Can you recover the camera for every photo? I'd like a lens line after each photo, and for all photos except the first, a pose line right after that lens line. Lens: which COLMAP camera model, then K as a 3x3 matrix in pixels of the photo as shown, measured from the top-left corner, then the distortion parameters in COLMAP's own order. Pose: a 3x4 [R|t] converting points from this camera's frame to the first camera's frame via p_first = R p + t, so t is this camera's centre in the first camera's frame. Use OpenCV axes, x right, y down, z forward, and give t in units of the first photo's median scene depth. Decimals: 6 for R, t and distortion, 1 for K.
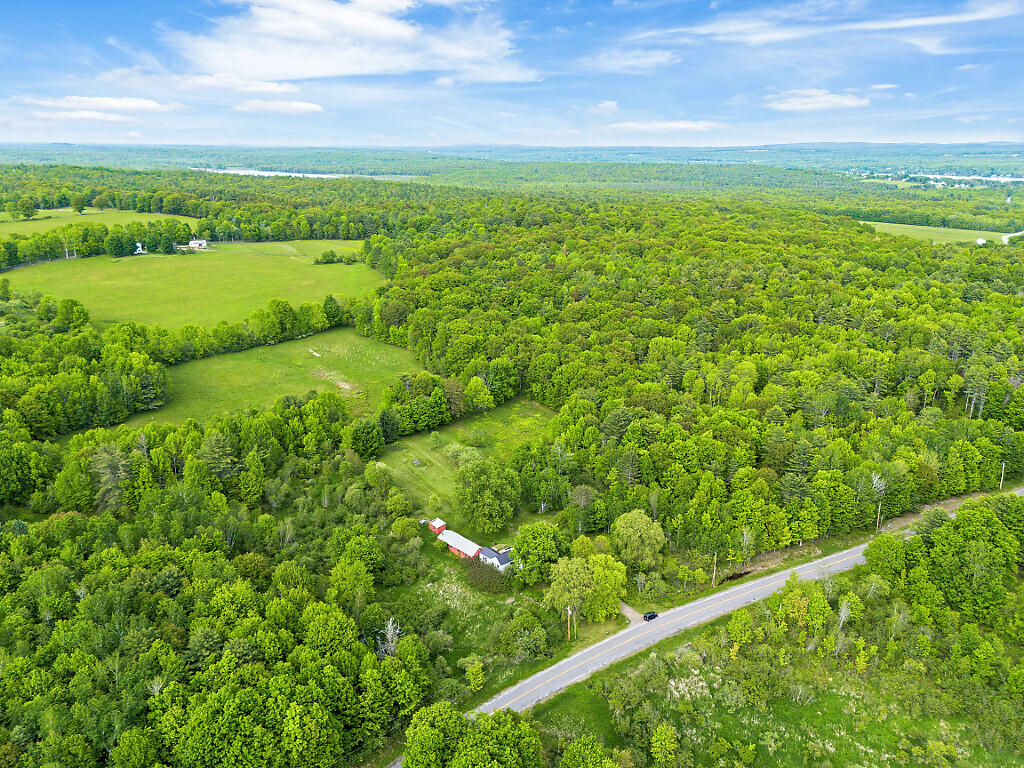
lens RADIAL K [[748.2, 0, 512.0], [0, 748.2, 384.0], [0, 0, 1]] dist [0.080595, -0.079613]
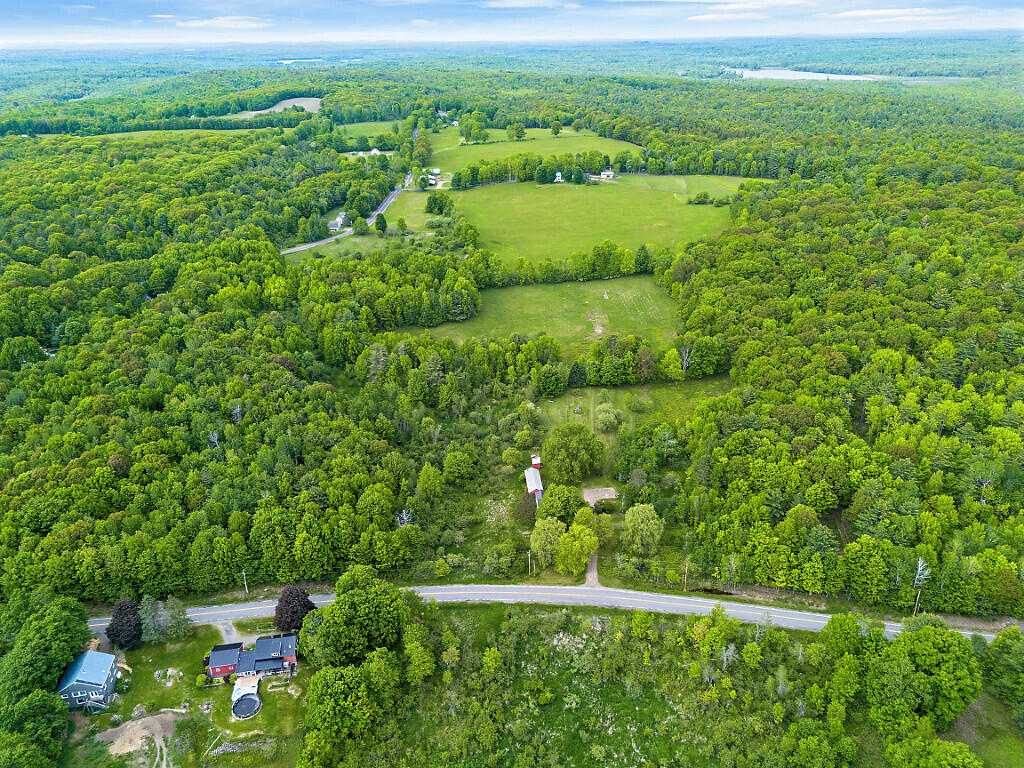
lens RADIAL K [[716.2, 0, 512.0], [0, 716.2, 384.0], [0, 0, 1]] dist [0.083232, -0.082459]
pose [[0.776390, 0.254127, -0.576748, 0.400633], [-0.170017, 0.965629, 0.196608, -0.131322], [0.606888, -0.054587, 0.792911, -0.001883]]
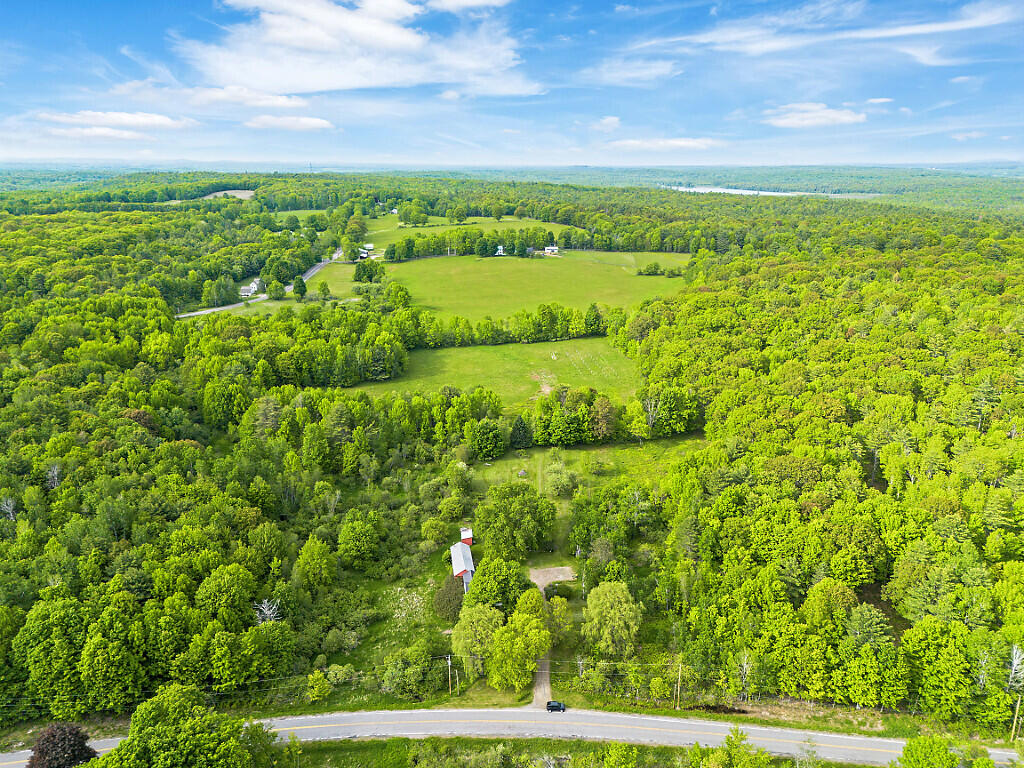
lens RADIAL K [[727.4, 0, 512.0], [0, 727.4, 384.0], [0, 0, 1]] dist [0.078829, -0.073383]
pose [[0.818675, 0.162403, -0.550814, 0.319758], [-0.171268, 0.984576, 0.035739, -0.036913], [0.548122, 0.065078, 0.833863, 0.167383]]
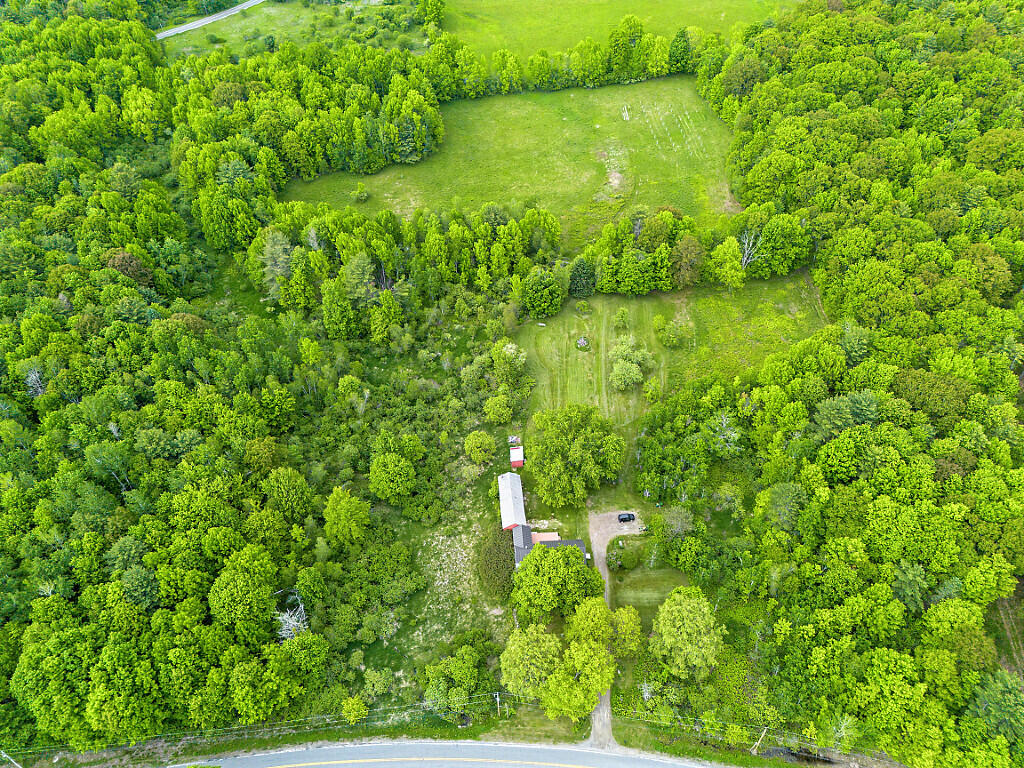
lens RADIAL K [[716.2, 0, 512.0], [0, 716.2, 384.0], [0, 0, 1]] dist [0.083232, -0.082459]
pose [[0.780369, 0.421421, -0.461984, 0.170340], [-0.169459, 0.853671, 0.492472, -0.200950], [0.601920, -0.306023, 0.737592, 0.312903]]
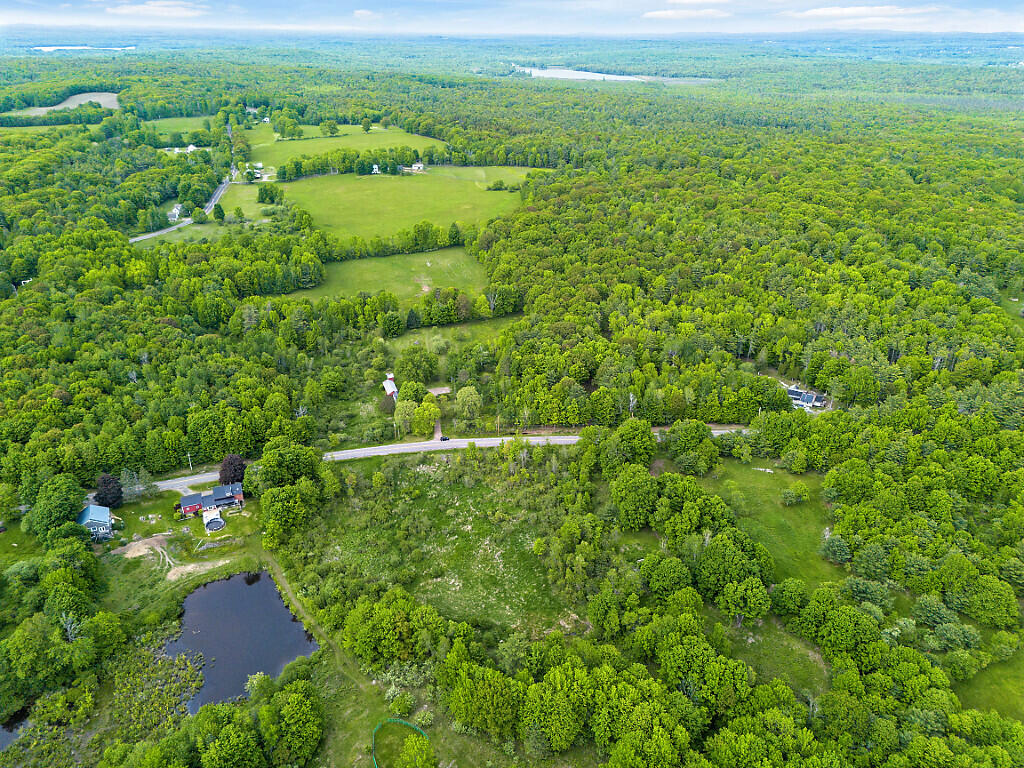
lens RADIAL K [[716.2, 0, 512.0], [0, 716.2, 384.0], [0, 0, 1]] dist [0.083232, -0.082459]
pose [[0.910156, 0.181610, -0.372335, 0.582302], [-0.125921, 0.977540, 0.168997, -0.087158], [0.394664, -0.106929, 0.912582, -0.319399]]
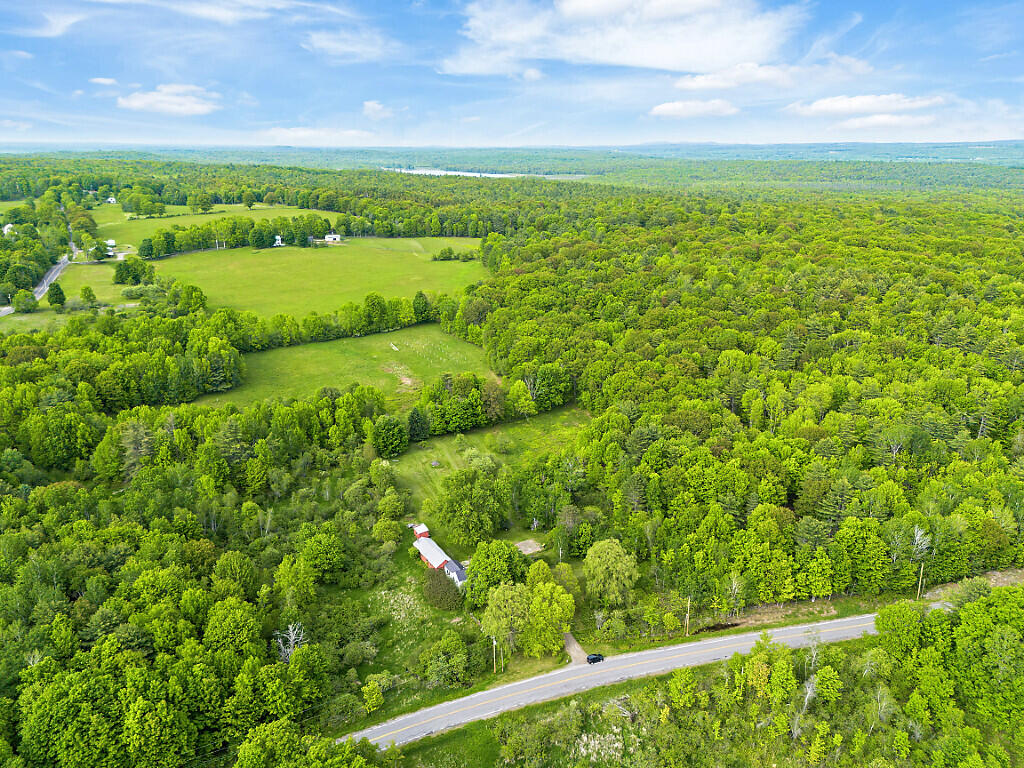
lens RADIAL K [[749.7, 0, 512.0], [0, 749.7, 384.0], [0, 0, 1]] dist [0.084014, -0.080633]
pose [[0.971760, 0.066802, -0.226319, 0.162561], [-0.066781, 0.997737, 0.007757, -0.012356], [0.226325, 0.007576, 0.974022, 0.055901]]
